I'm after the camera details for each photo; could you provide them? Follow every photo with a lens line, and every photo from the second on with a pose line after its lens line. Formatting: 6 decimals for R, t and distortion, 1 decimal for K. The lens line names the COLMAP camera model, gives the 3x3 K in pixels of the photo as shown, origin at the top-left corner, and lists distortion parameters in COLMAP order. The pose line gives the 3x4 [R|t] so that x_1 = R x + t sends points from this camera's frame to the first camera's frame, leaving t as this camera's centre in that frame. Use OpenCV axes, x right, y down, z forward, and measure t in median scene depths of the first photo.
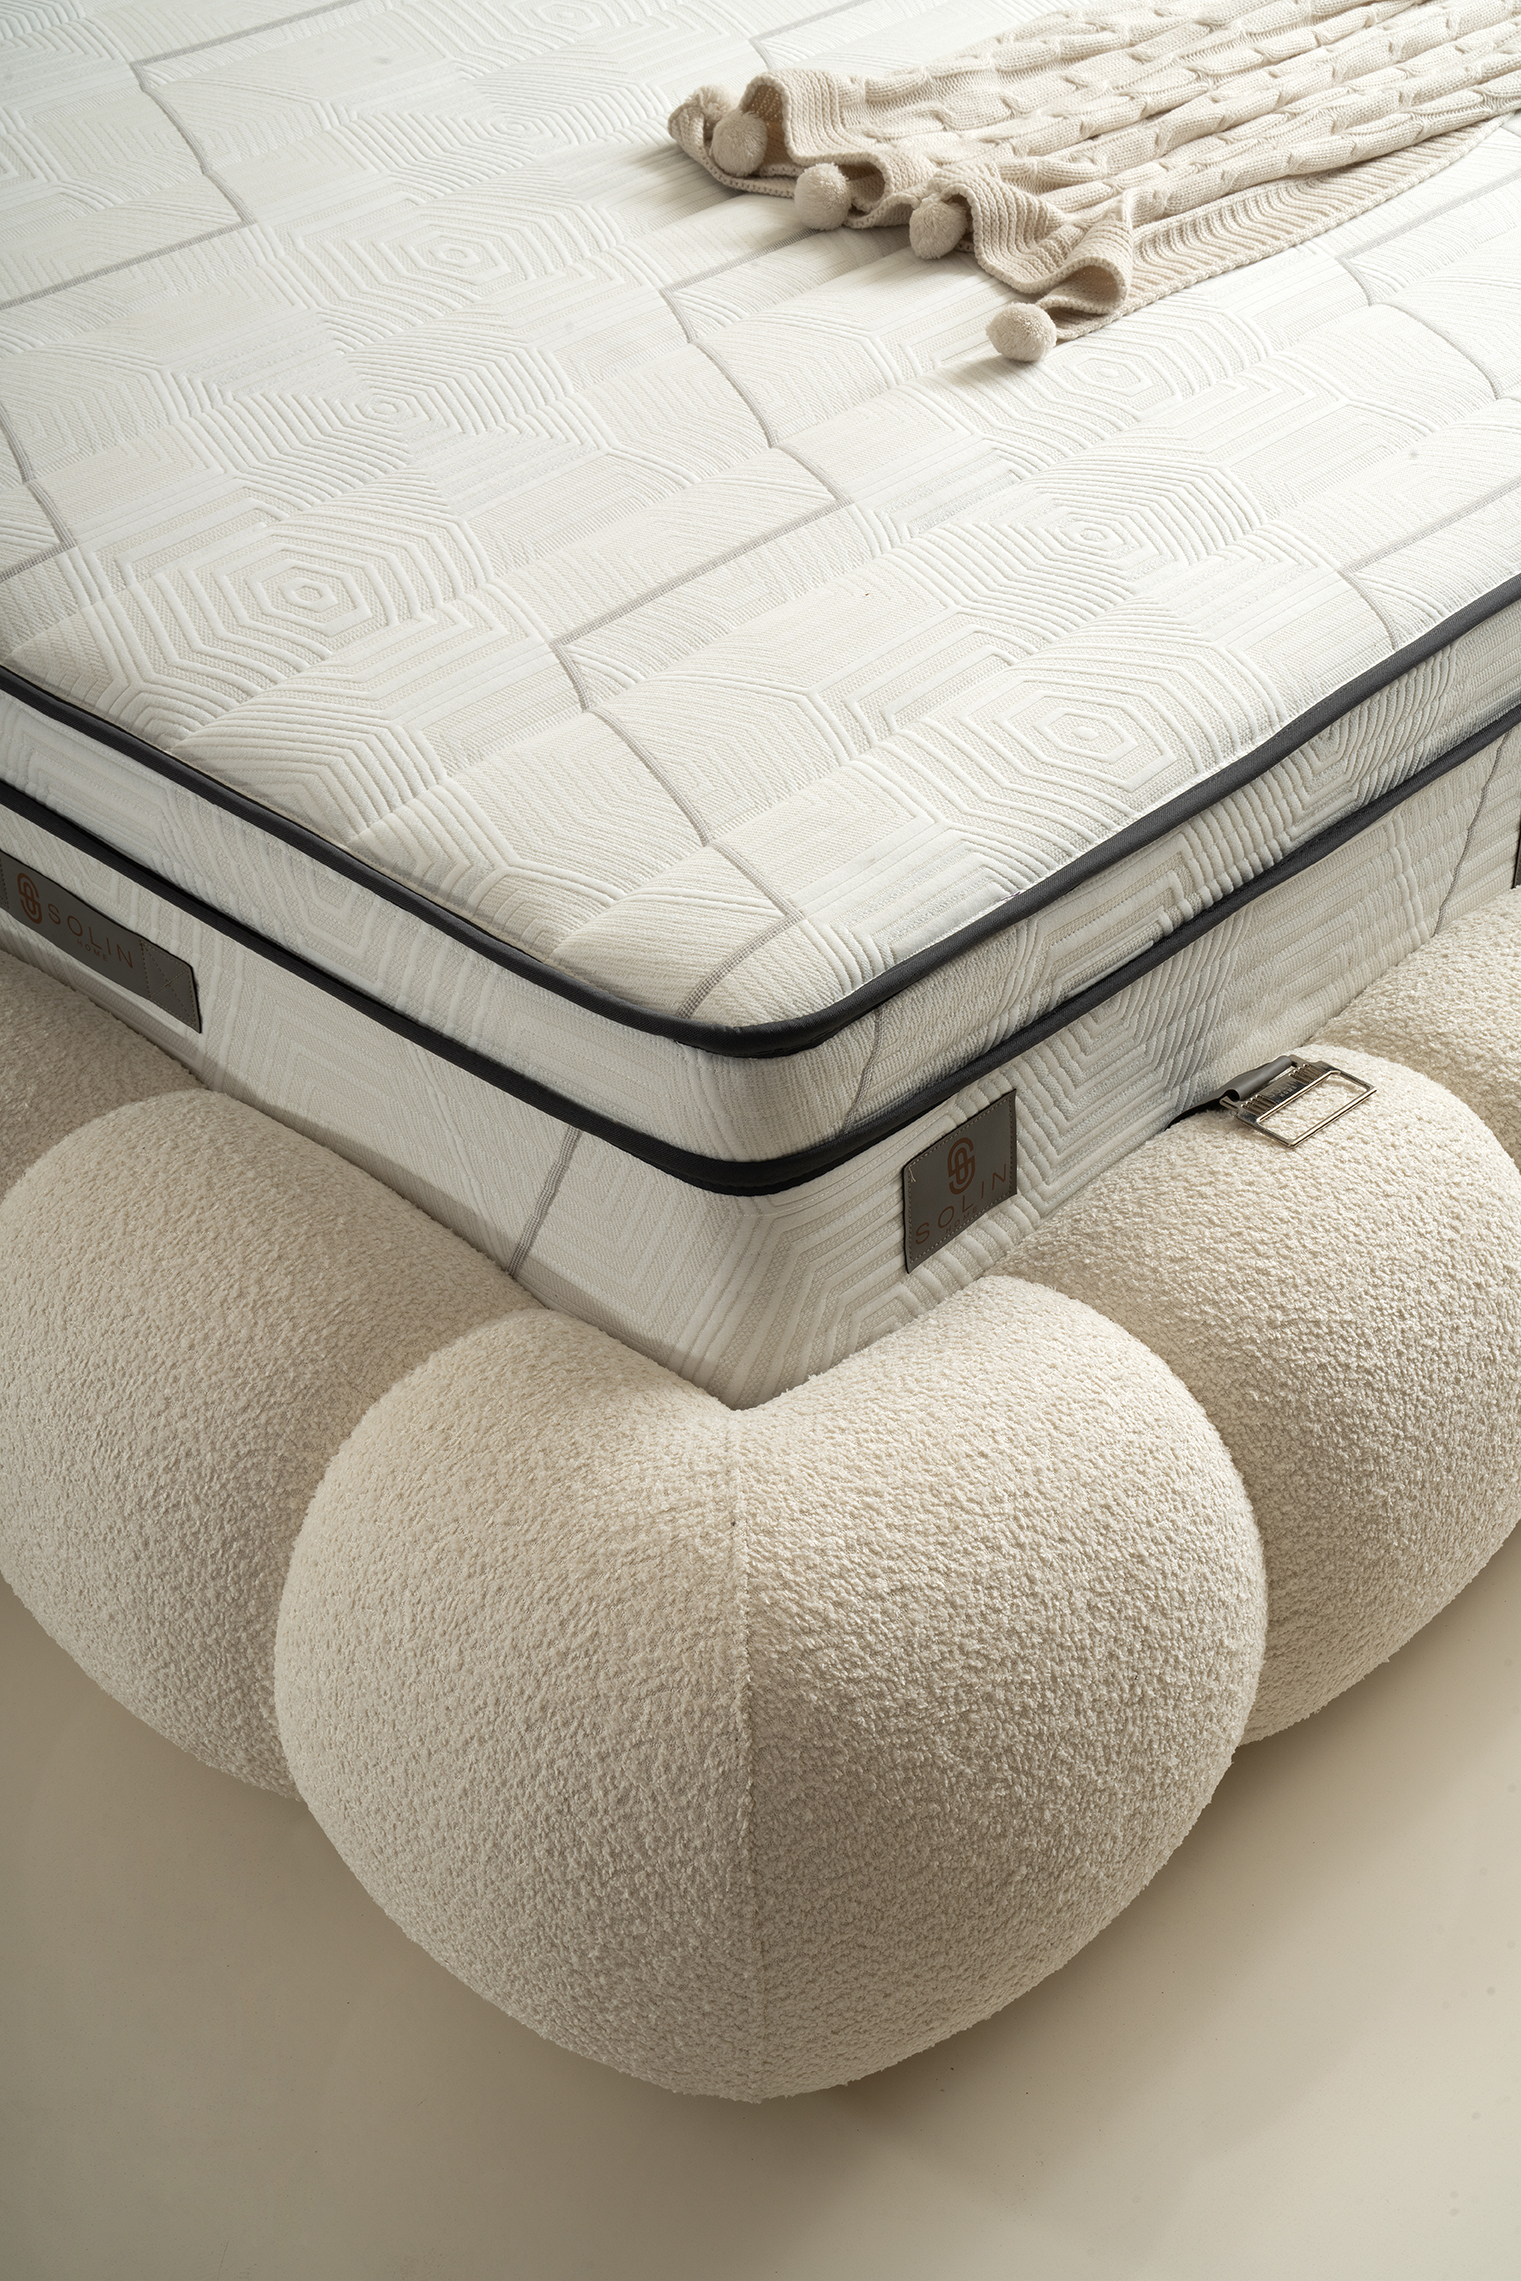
lens RADIAL K [[3394.6, 0, 763.4], [0, 3394.6, 1157.0], [0, 0, 1]] dist [0.215393, 0.000000]
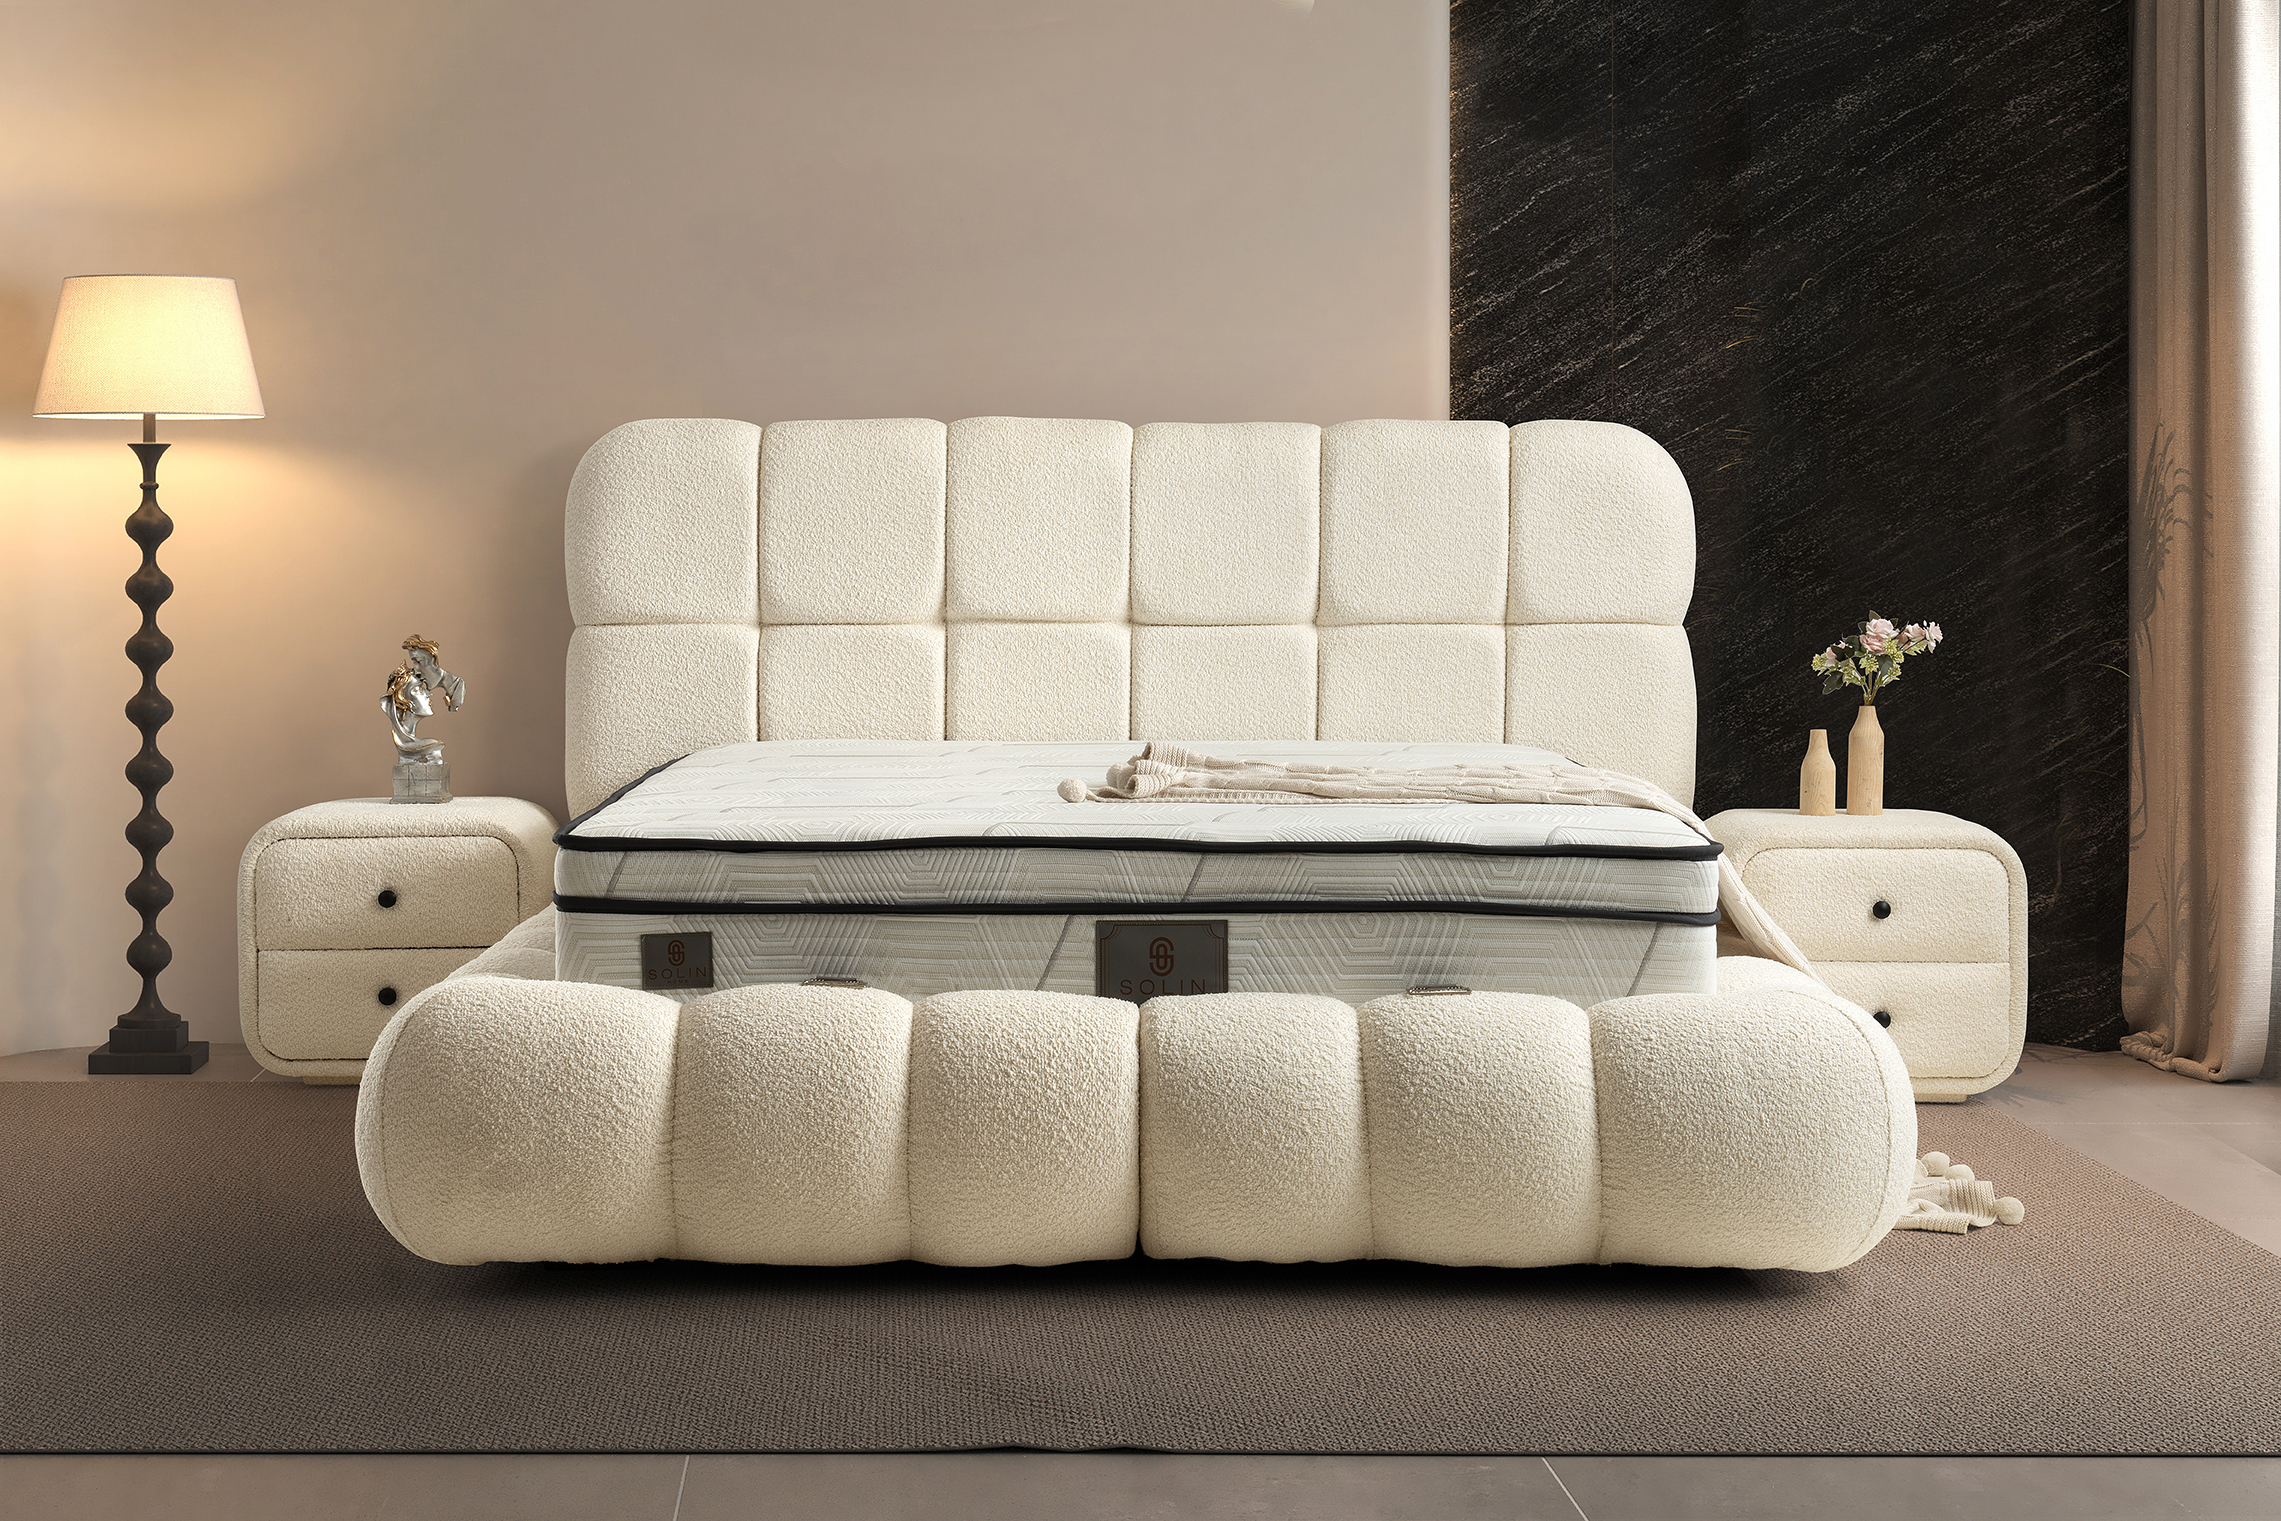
lens RADIAL K [[3992.3, 0, 1148.3], [0, 3992.3, 774.6], [0, 0, 1]] dist [0.261974, 0.000000]
pose [[0.686418, 0.039335, -0.726143, 2.361664], [-0.437808, 0.819650, -0.369457, 0.807924], [0.580650, 0.571513, 0.579844, -0.537753]]
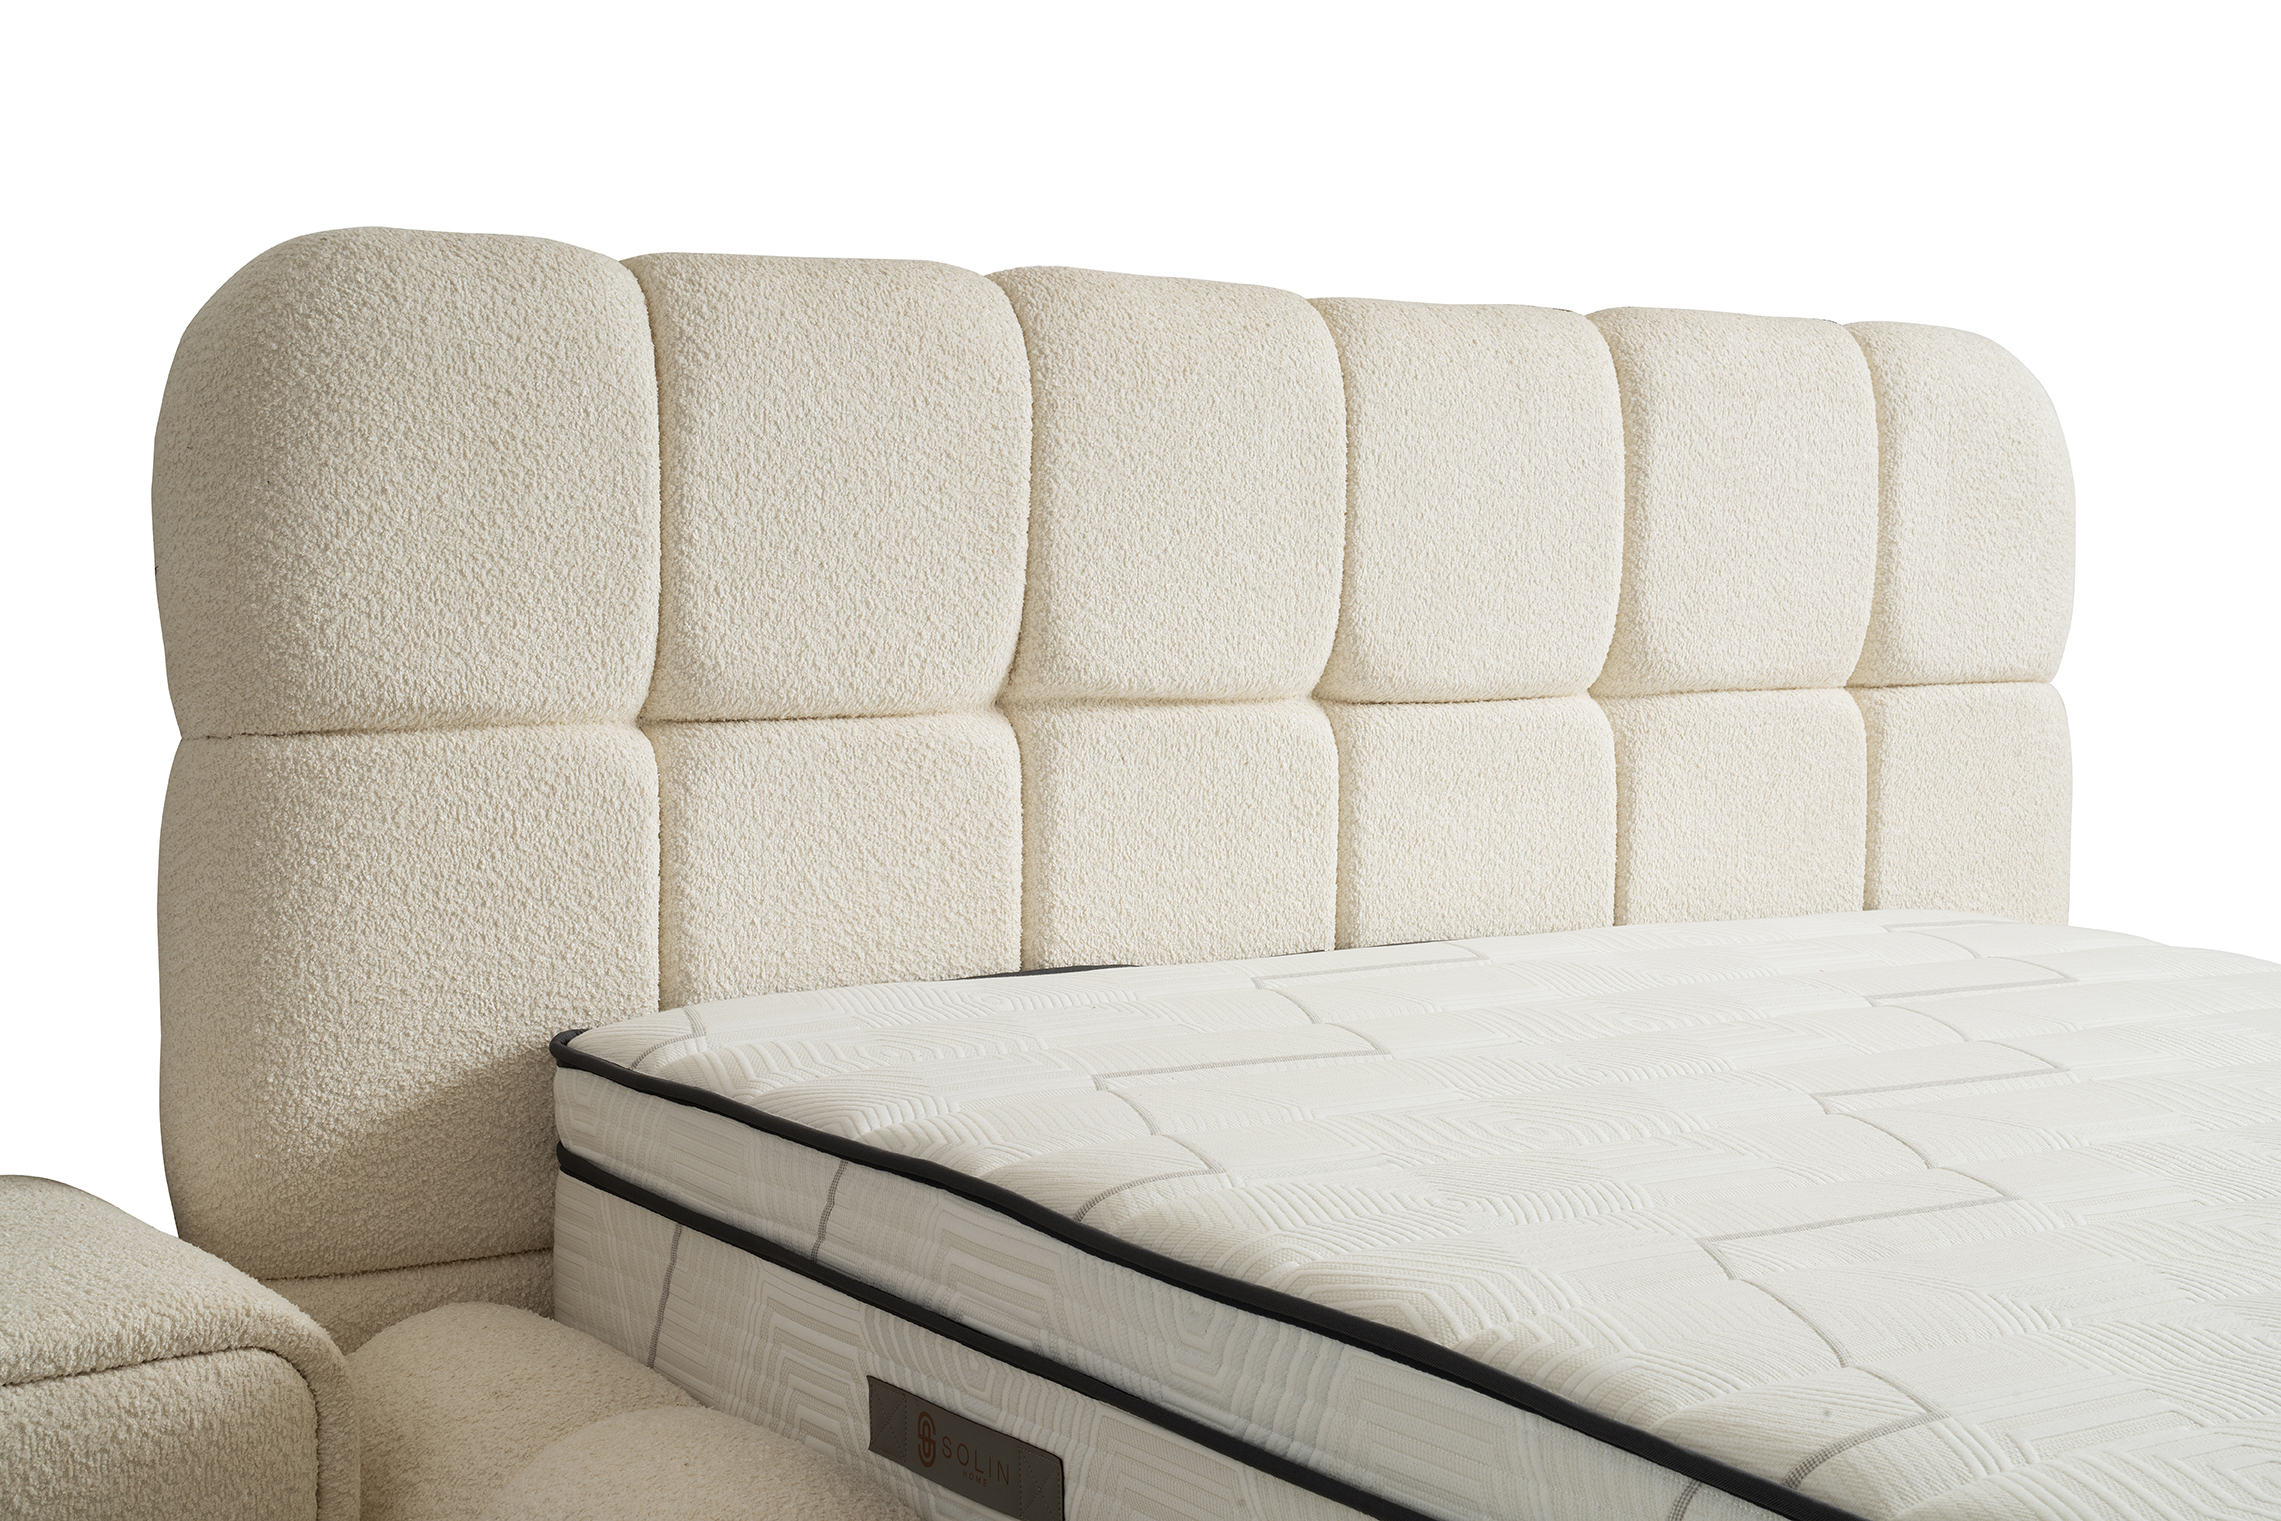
lens RADIAL K [[3278.1, 0, 1135.1], [0, 3278.1, 766.5], [0, 0, 1]] dist [0.195910, 0.000000]
pose [[0.977966, 0.033537, -0.206052, -0.252918], [-0.138645, 0.842249, -0.520955, 0.123365], [0.156075, 0.538044, 0.828341, 0.312260]]
